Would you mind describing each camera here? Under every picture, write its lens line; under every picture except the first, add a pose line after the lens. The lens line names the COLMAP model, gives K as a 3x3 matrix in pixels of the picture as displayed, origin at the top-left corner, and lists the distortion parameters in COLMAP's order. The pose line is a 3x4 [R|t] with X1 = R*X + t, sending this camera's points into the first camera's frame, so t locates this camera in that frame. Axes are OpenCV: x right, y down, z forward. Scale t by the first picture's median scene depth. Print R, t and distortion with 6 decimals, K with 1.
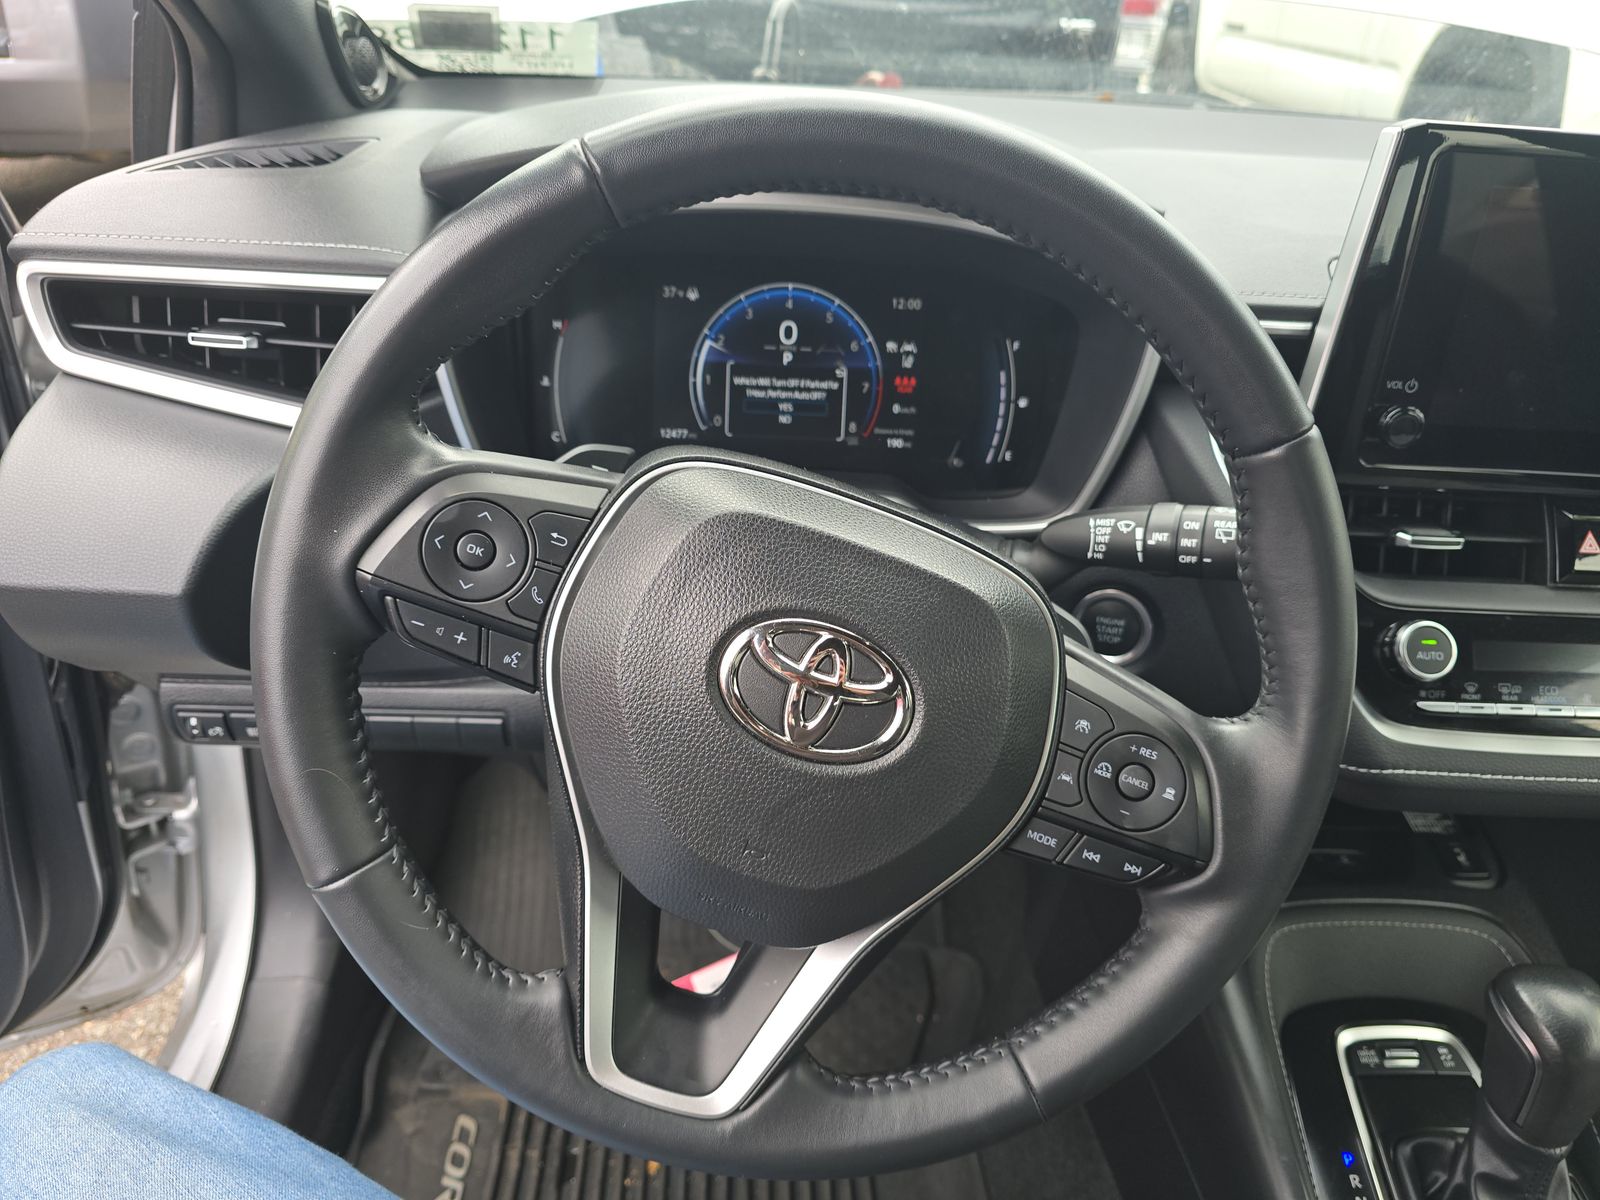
lens RADIAL K [[1091.7, 0, 802.6], [0, 1091.7, 611.0], [0, 0, 1]] dist [0.027859, -0.023260]
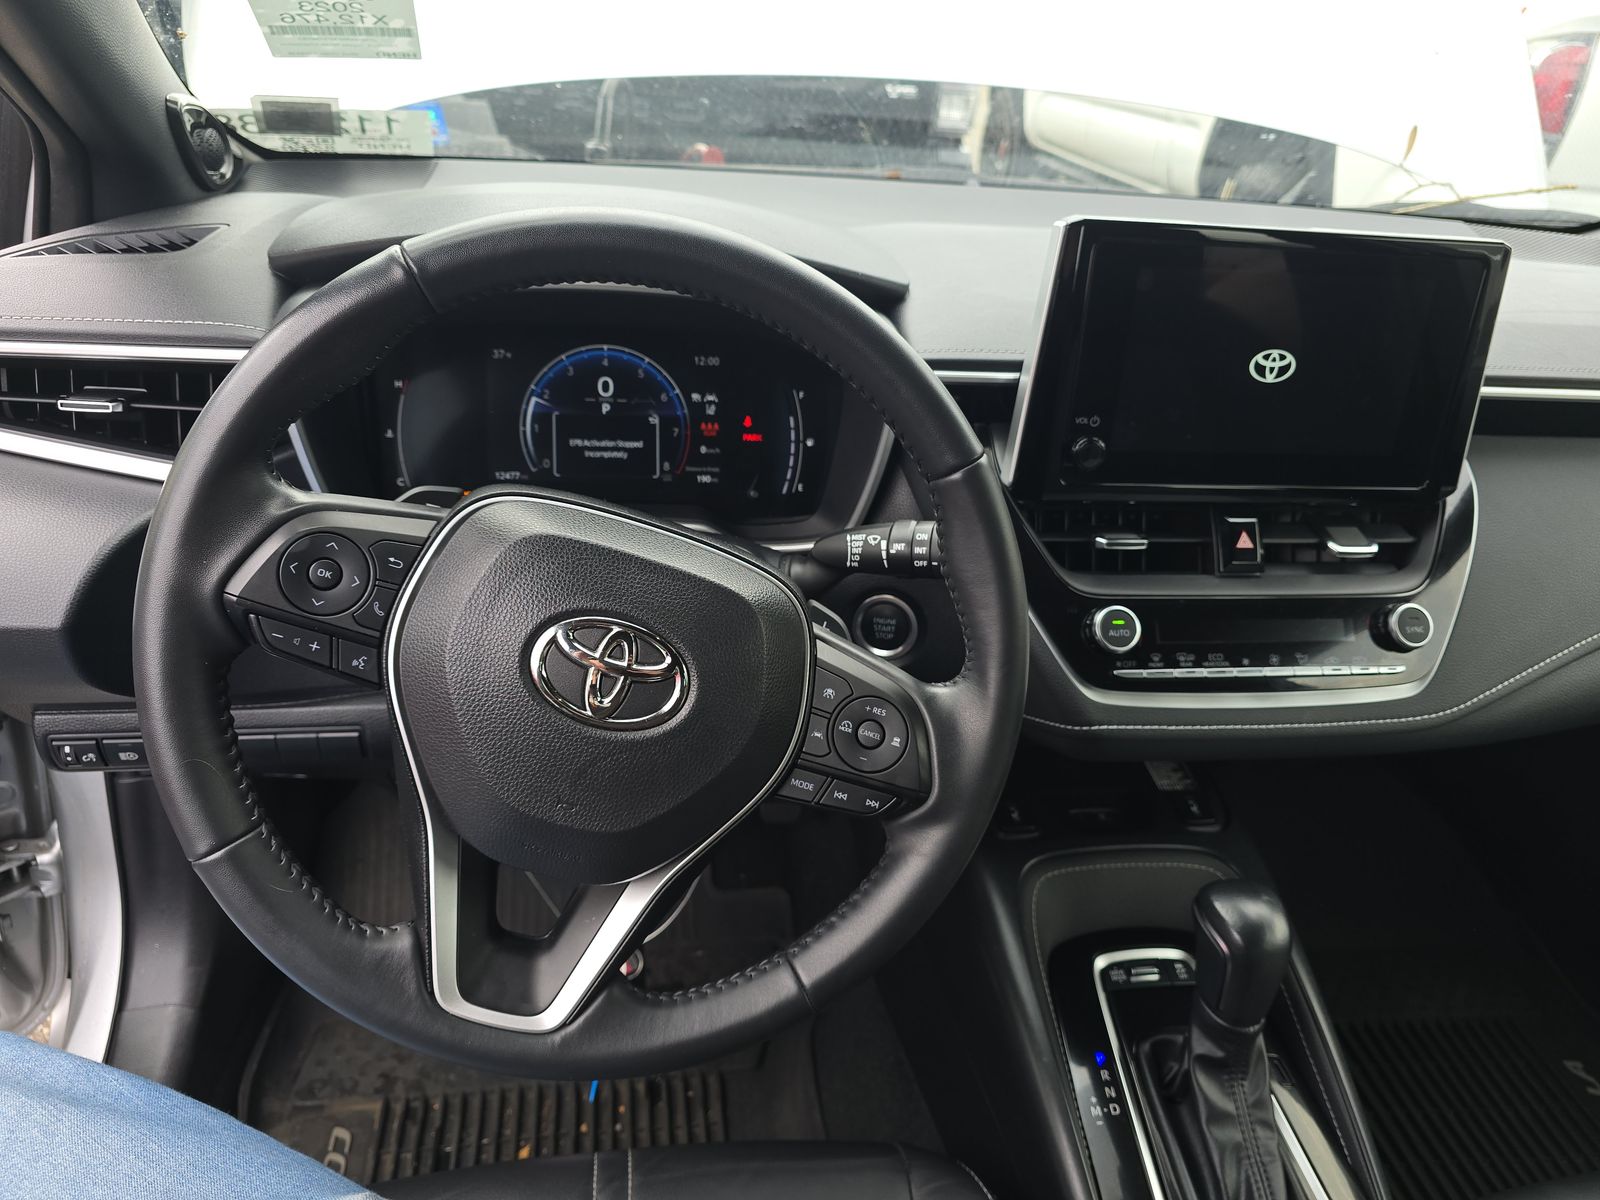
lens RADIAL K [[1091.7, 0, 802.5], [0, 1091.7, 609.7], [0, 0, 1]] dist [0.027859, -0.023260]
pose [[0.993049, -0.043575, 0.109341, 0.061994], [0.047630, 0.998260, -0.034752, 0.034019], [-0.107637, 0.039719, 0.993397, -0.178330]]
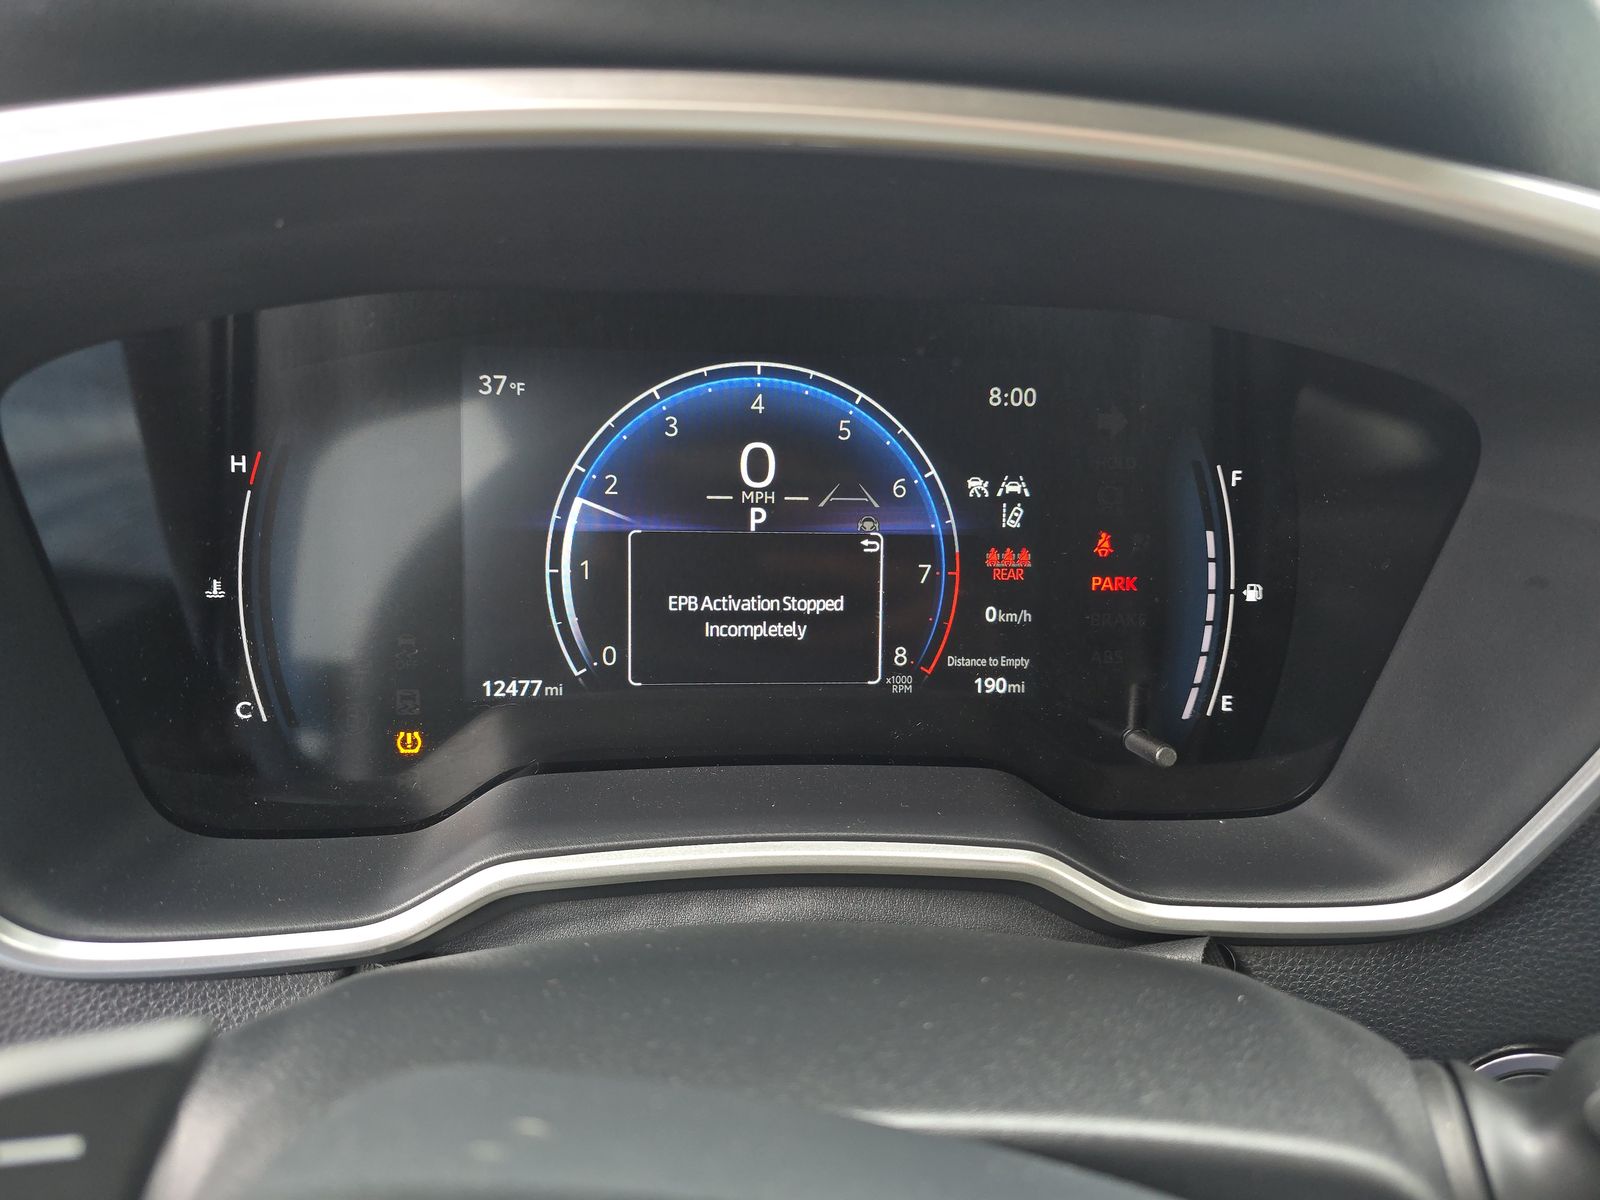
lens RADIAL K [[1091.7, 0, 791.9], [0, 1091.7, 592.8], [0, 0, 1]] dist [0.027859, -0.023260]
pose [[0.996201, -0.042378, 0.076073, -0.039274], [0.046940, 0.997141, -0.059218, -0.188111], [-0.073346, 0.062564, 0.995342, 0.591322]]
